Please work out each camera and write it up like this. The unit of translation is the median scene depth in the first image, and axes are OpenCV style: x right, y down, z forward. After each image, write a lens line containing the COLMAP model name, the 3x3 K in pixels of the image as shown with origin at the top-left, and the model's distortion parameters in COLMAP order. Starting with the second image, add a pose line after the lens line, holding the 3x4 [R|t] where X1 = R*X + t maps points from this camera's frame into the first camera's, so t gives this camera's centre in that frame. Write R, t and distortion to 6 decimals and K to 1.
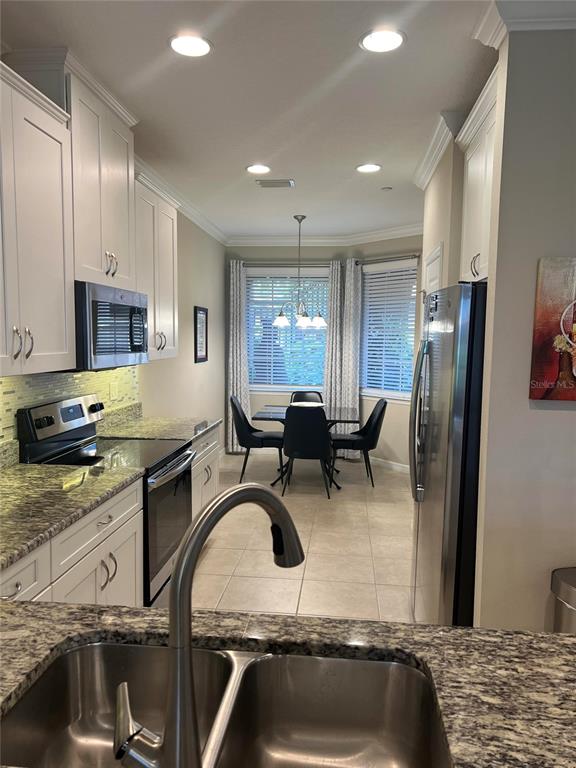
lens RADIAL K [[581.1, 0, 288.0], [0, 581.1, 384.0], [0, 0, 1]] dist [0.093190, -0.101579]
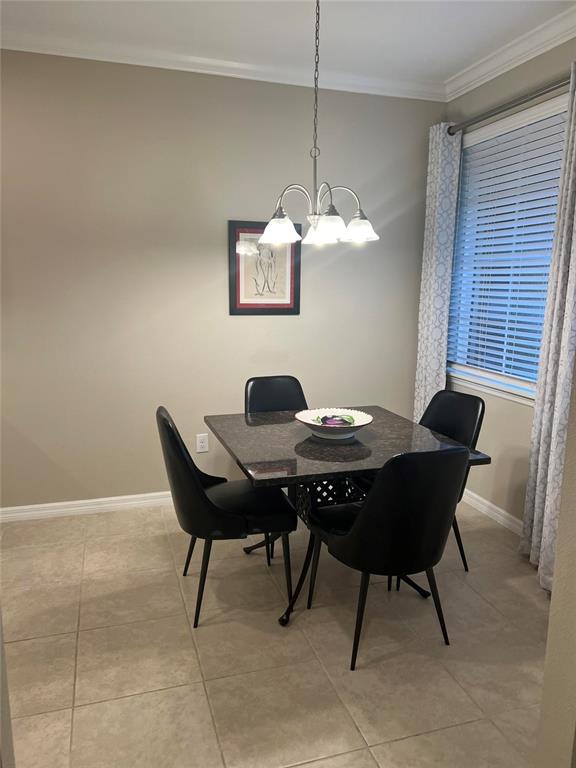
lens RADIAL K [[581.1, 0, 288.0], [0, 581.1, 384.0], [0, 0, 1]] dist [0.093190, -0.101579]
pose [[0.392815, 0.149769, -0.907340, 0.520869], [-0.085116, 0.988335, 0.126289, -0.054370], [0.915670, 0.027621, 0.400980, 0.952848]]
